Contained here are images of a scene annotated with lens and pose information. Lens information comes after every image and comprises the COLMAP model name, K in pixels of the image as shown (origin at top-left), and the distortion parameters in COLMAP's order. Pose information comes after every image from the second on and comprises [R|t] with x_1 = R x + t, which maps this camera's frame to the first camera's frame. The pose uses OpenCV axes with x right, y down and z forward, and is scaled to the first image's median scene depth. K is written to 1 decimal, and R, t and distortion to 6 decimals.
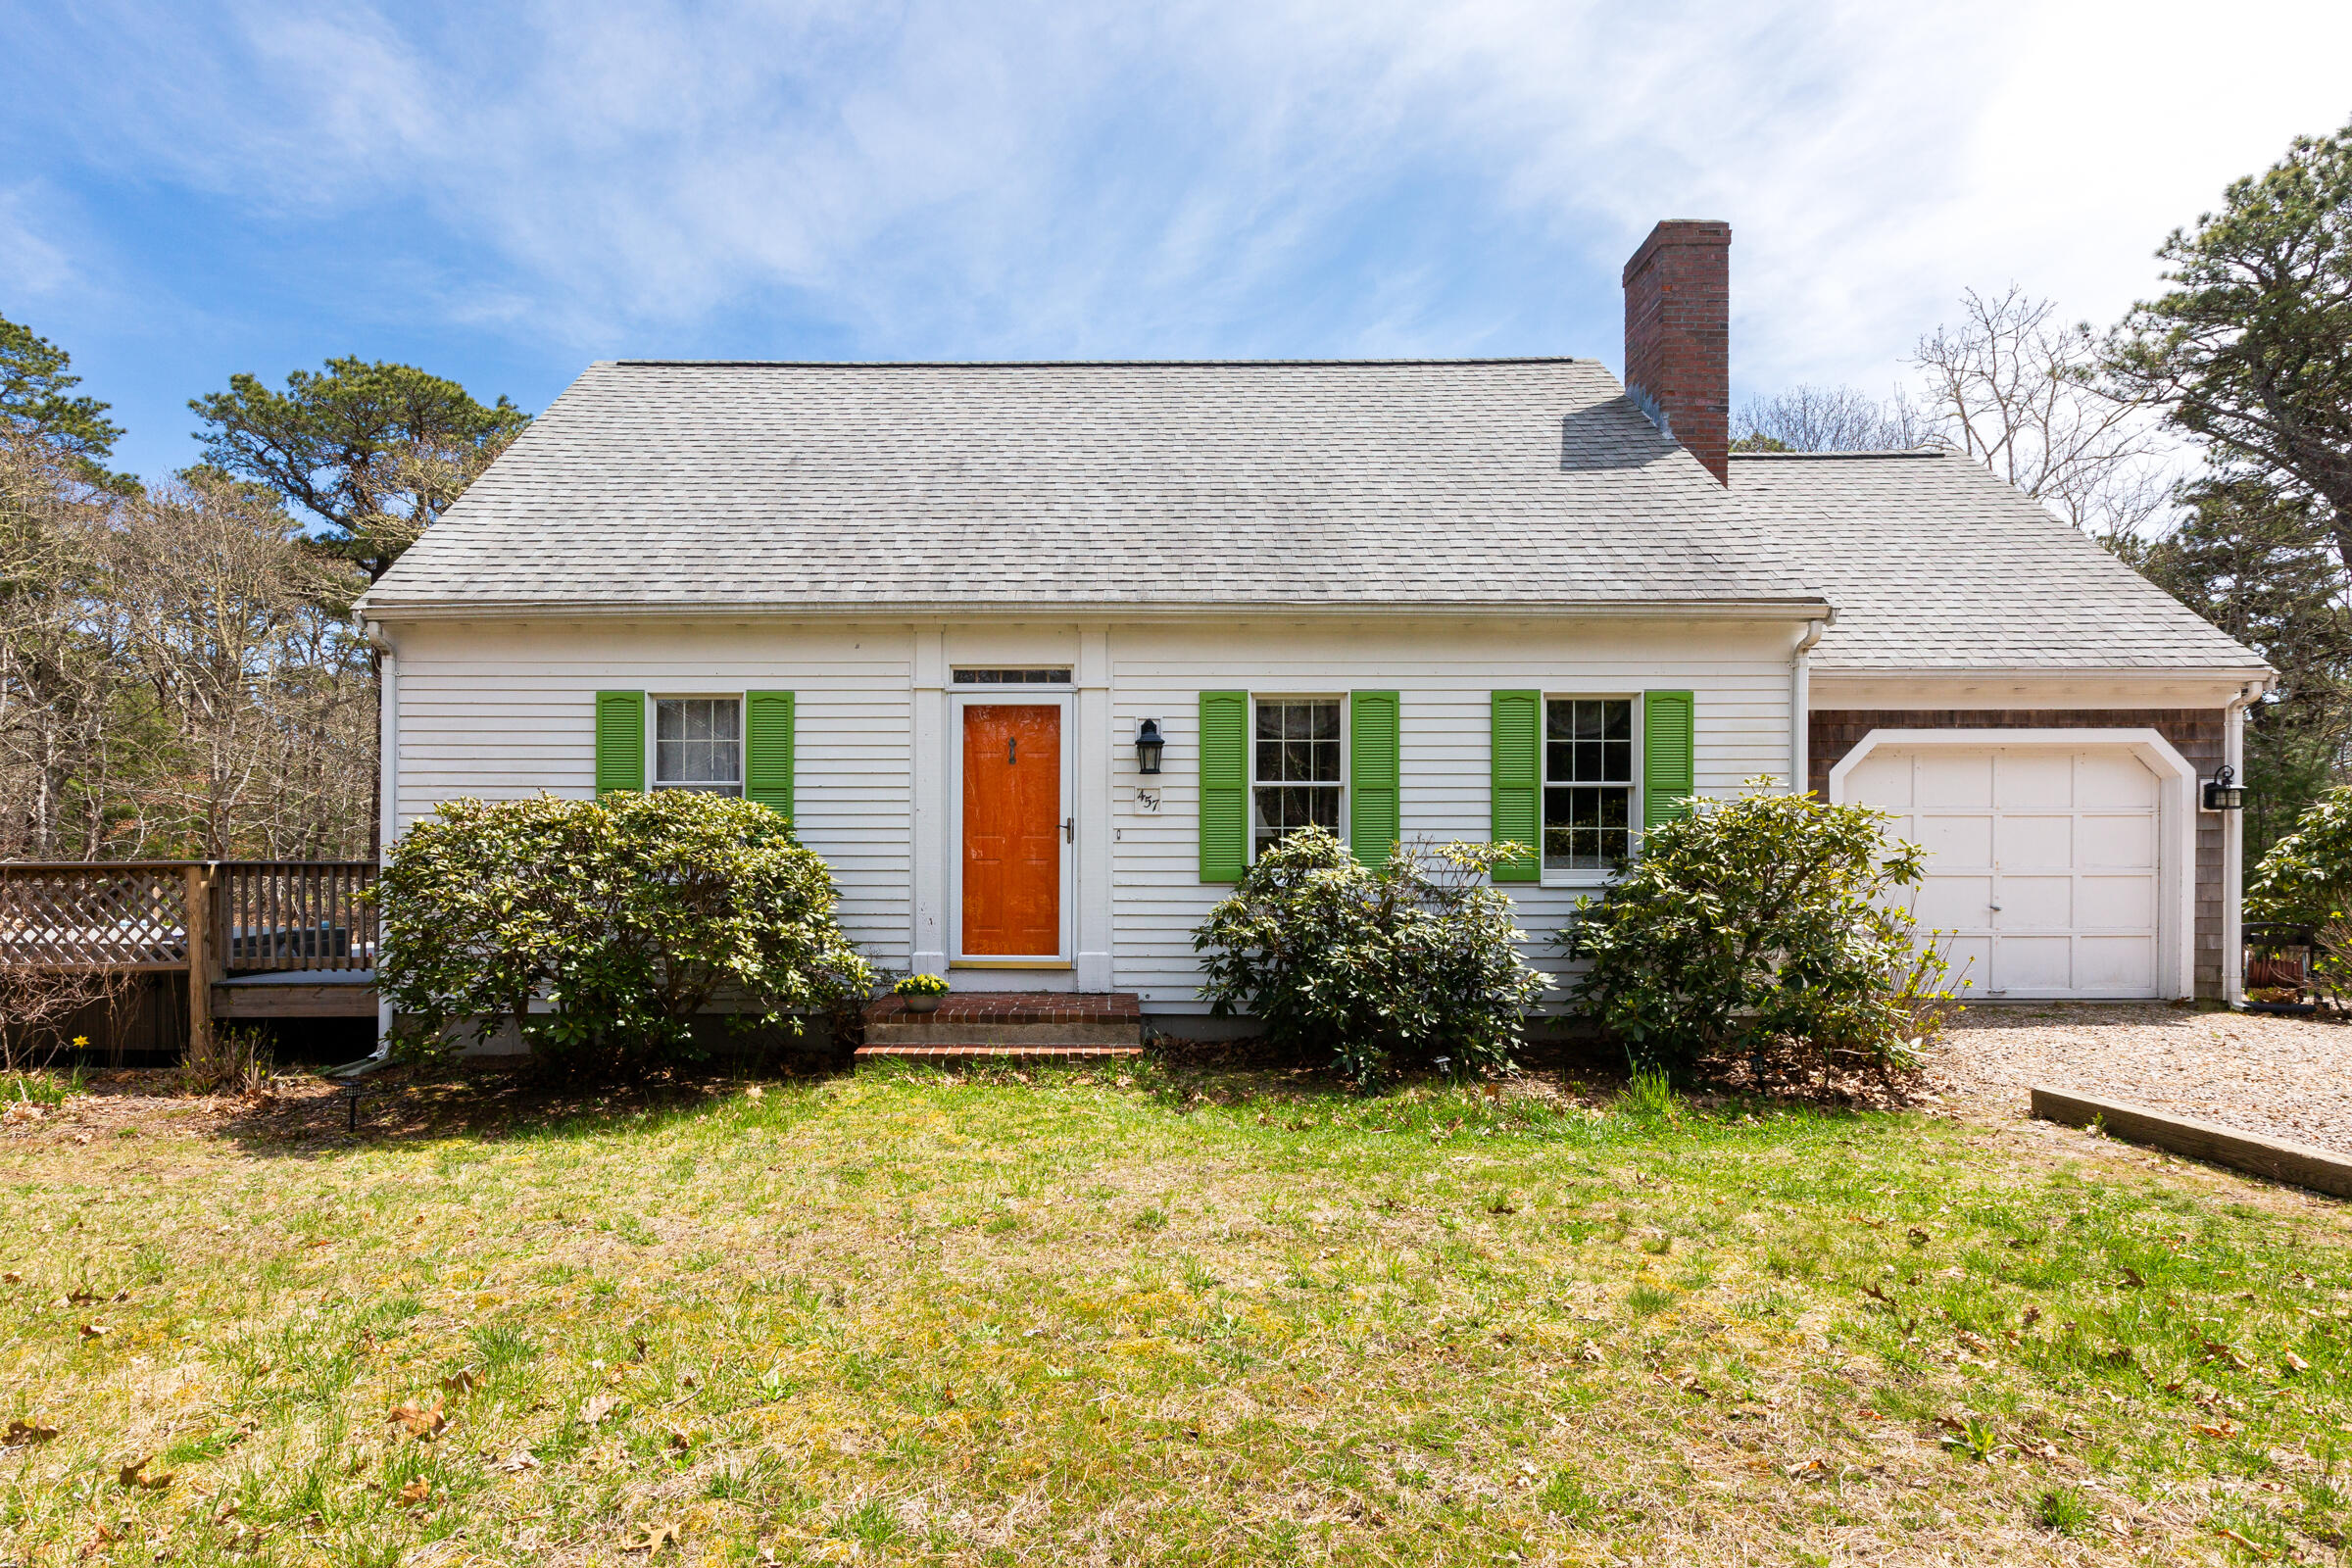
lens RADIAL K [[1190.4, 0, 1165.5], [0, 1190.4, 874.2], [0, 0, 1]] dist [0.005437, 0.000379]
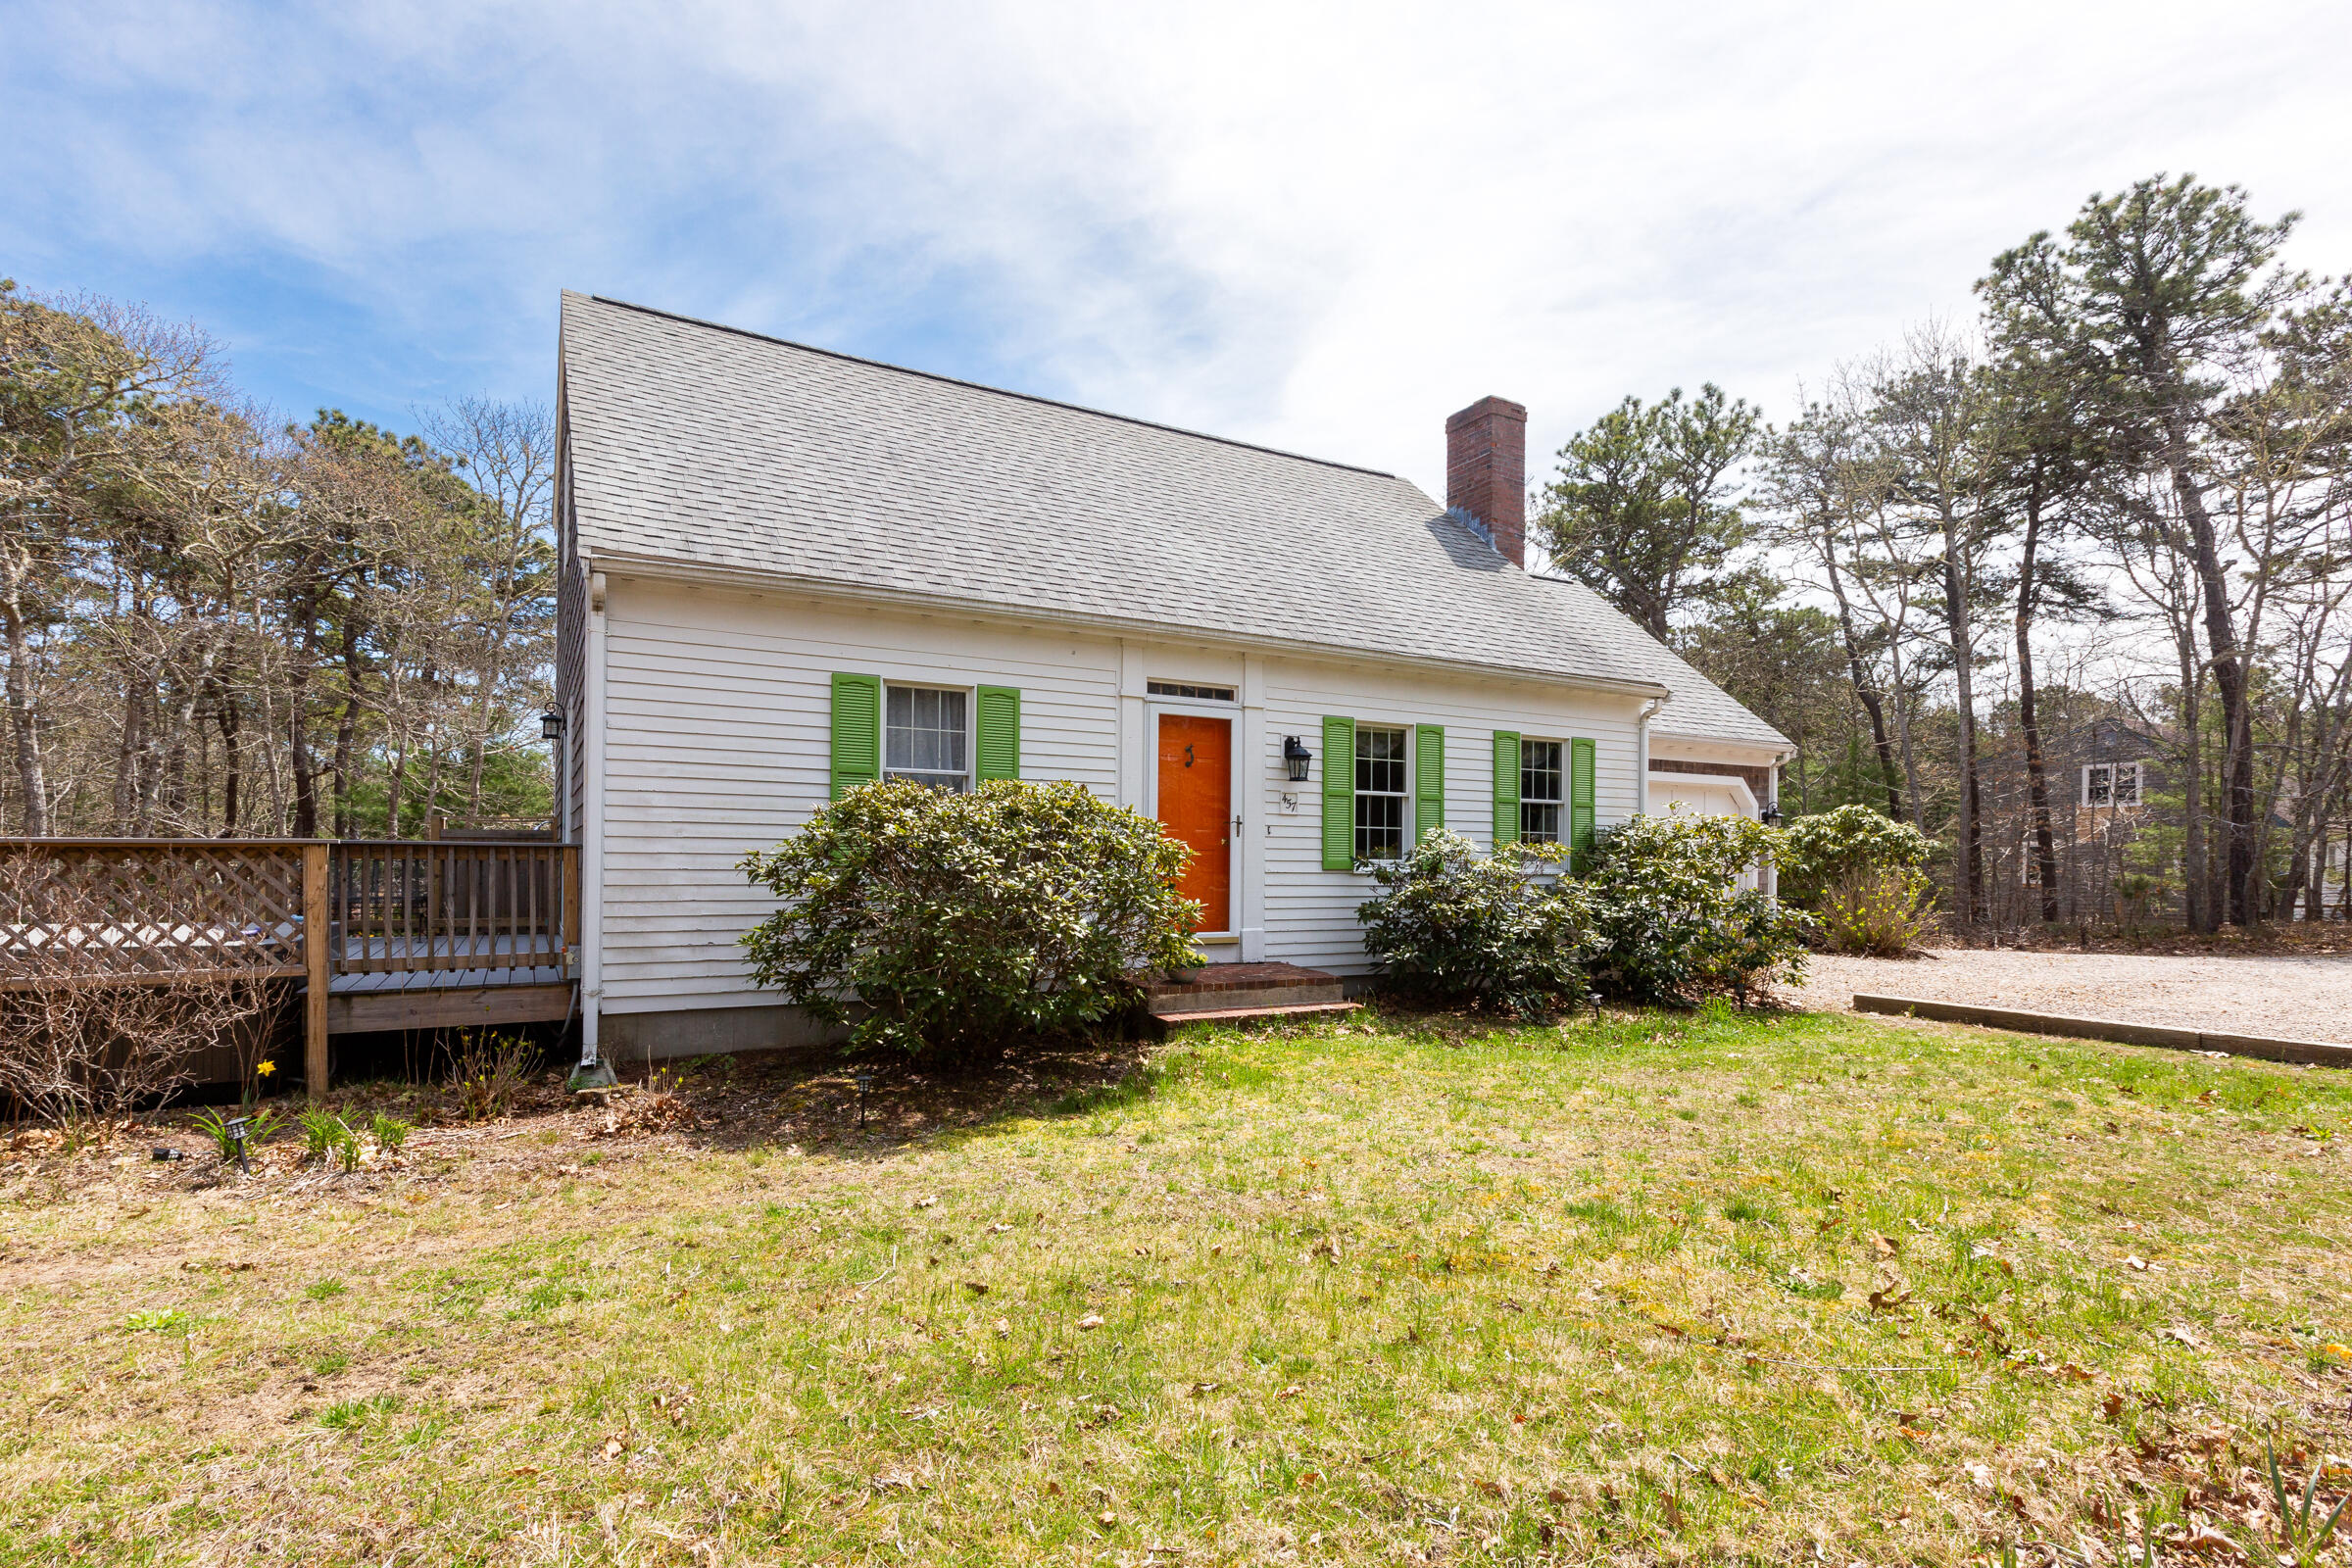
lens RADIAL K [[1092.5, 0, 1181.5], [0, 1092.5, 851.3], [0, 0, 1]] dist [0.001329, 0.000076]
pose [[0.875502, 0.011585, 0.483076, -0.648257], [-0.008461, 0.999927, -0.008645, -0.001427], [-0.483141, 0.003481, 0.875536, 0.074896]]
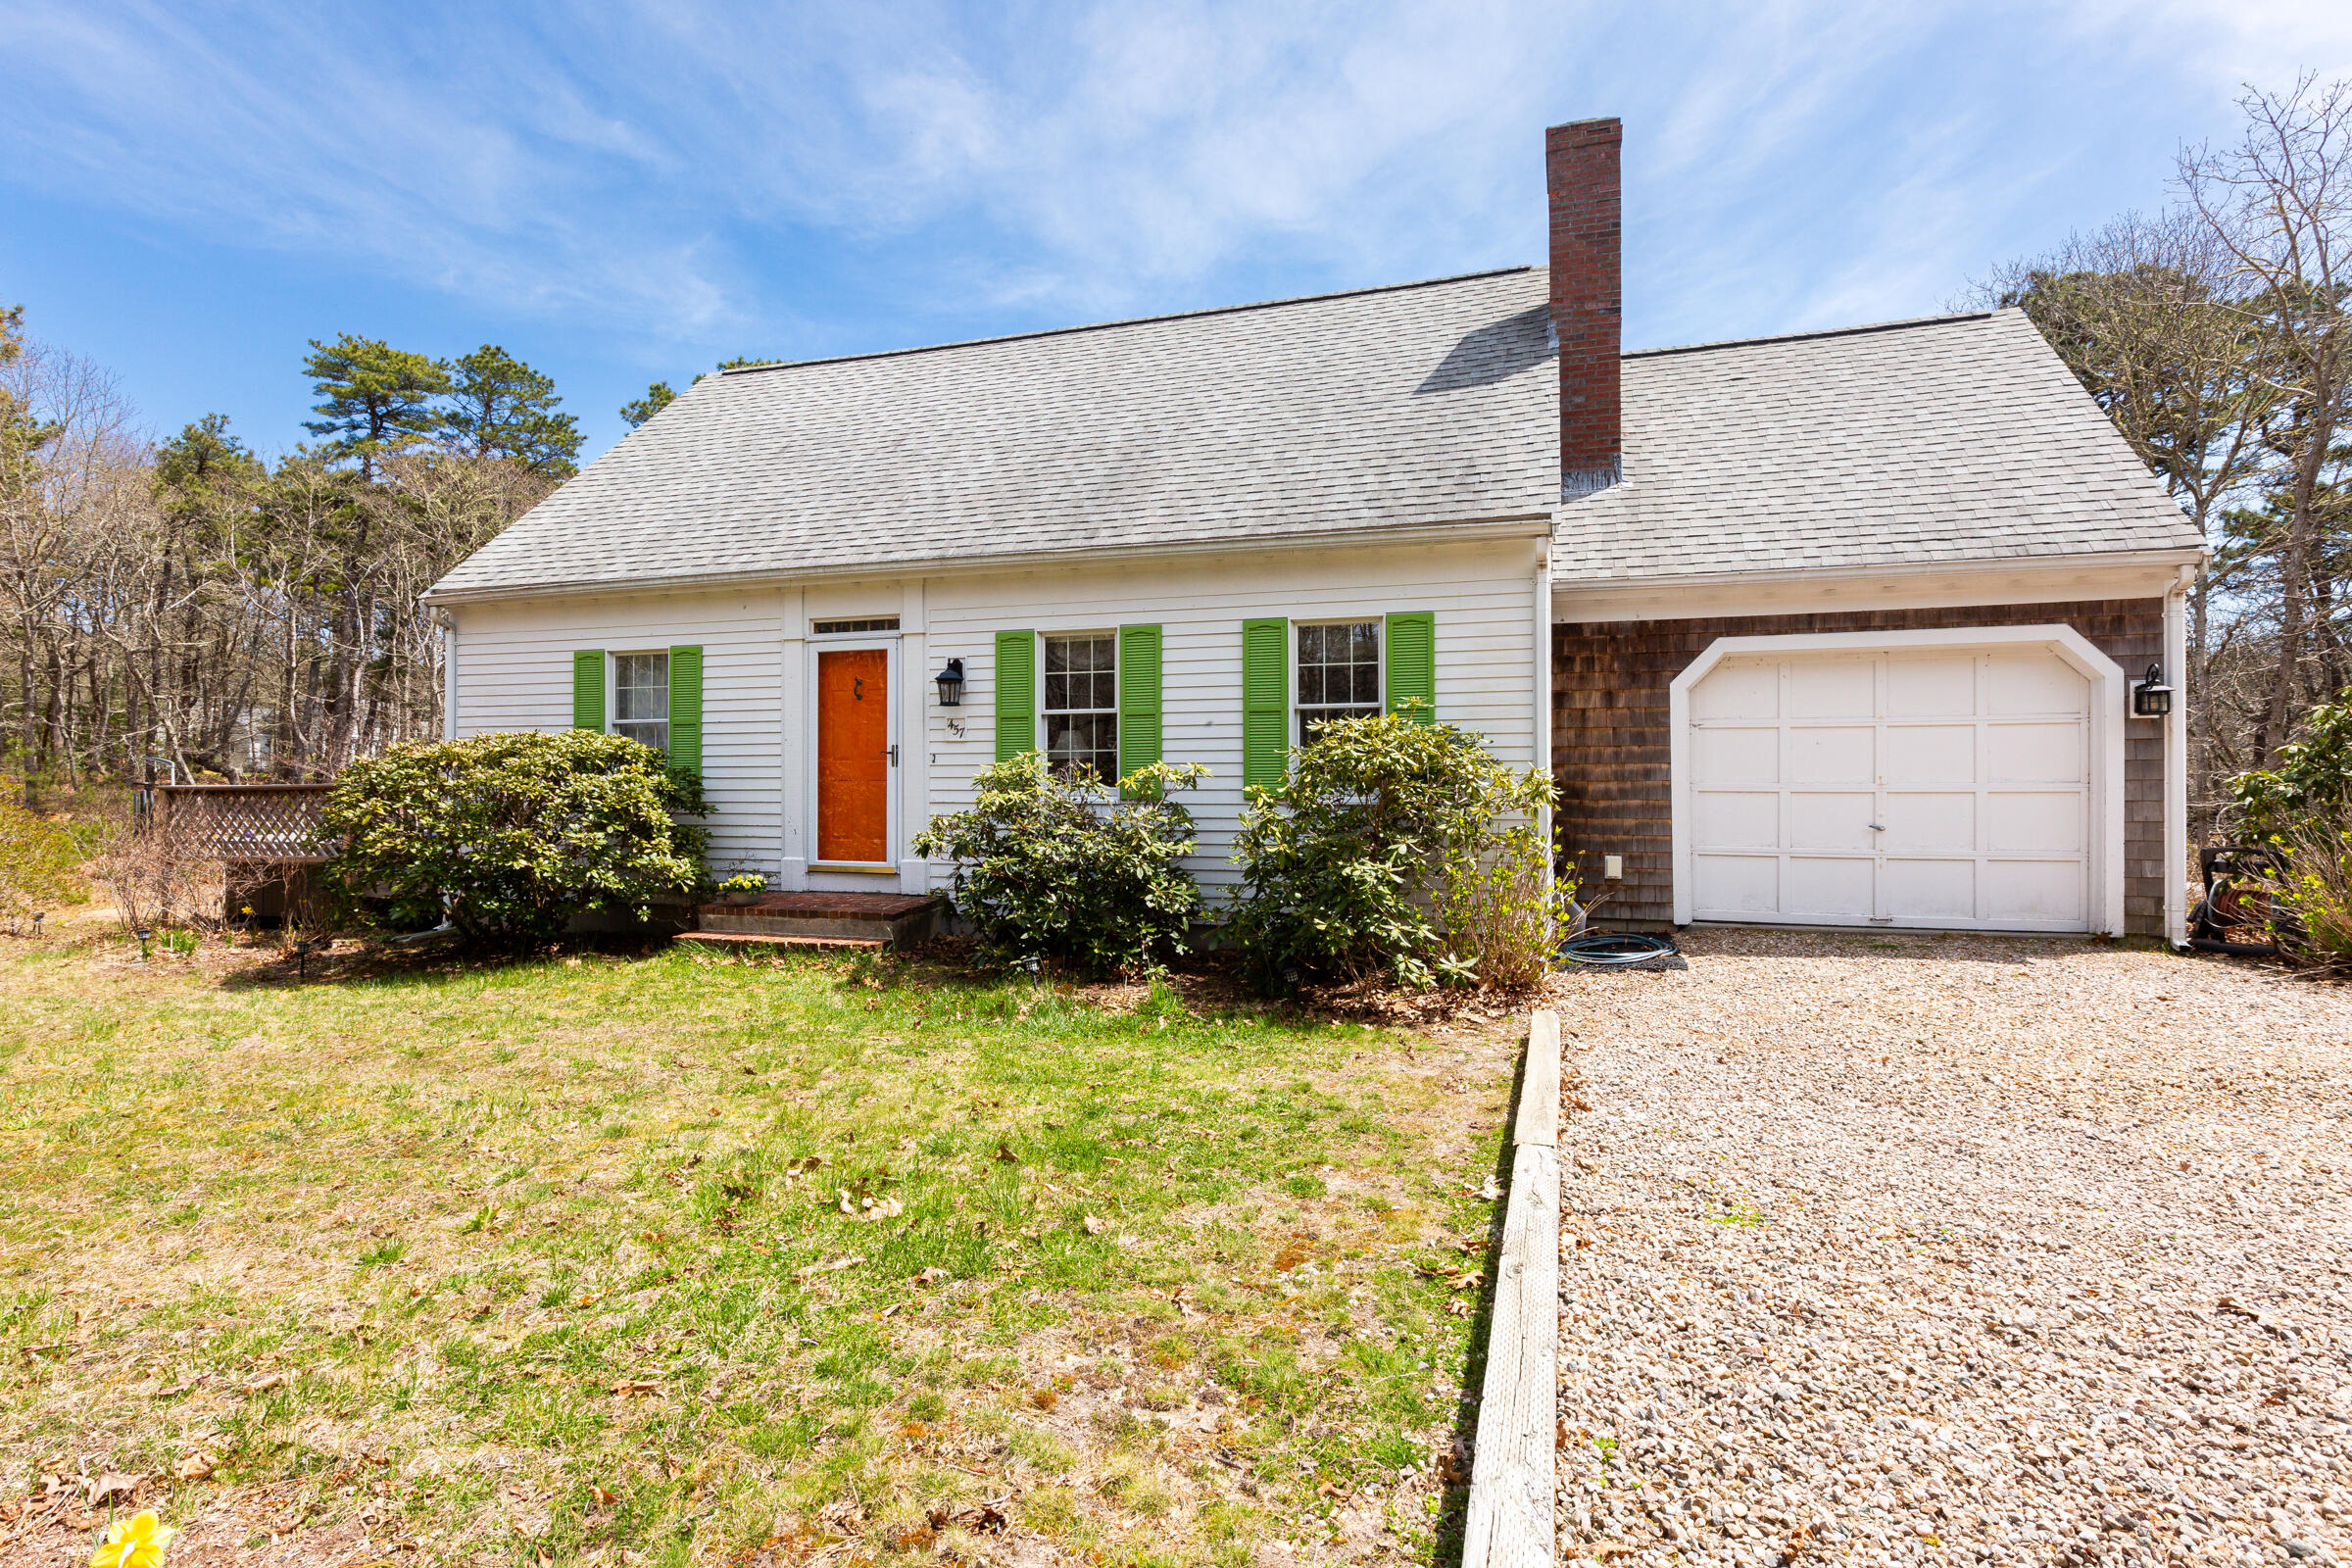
lens RADIAL K [[1151.5, 0, 1254.2], [0, 1151.5, 792.1], [0, 0, 1]] dist [0.013912, -0.000412]
pose [[0.955919, -0.001404, -0.293626, 0.586566], [0.002358, 0.999993, 0.002895, -0.003171], [0.293620, -0.003460, 0.955916, 0.017172]]
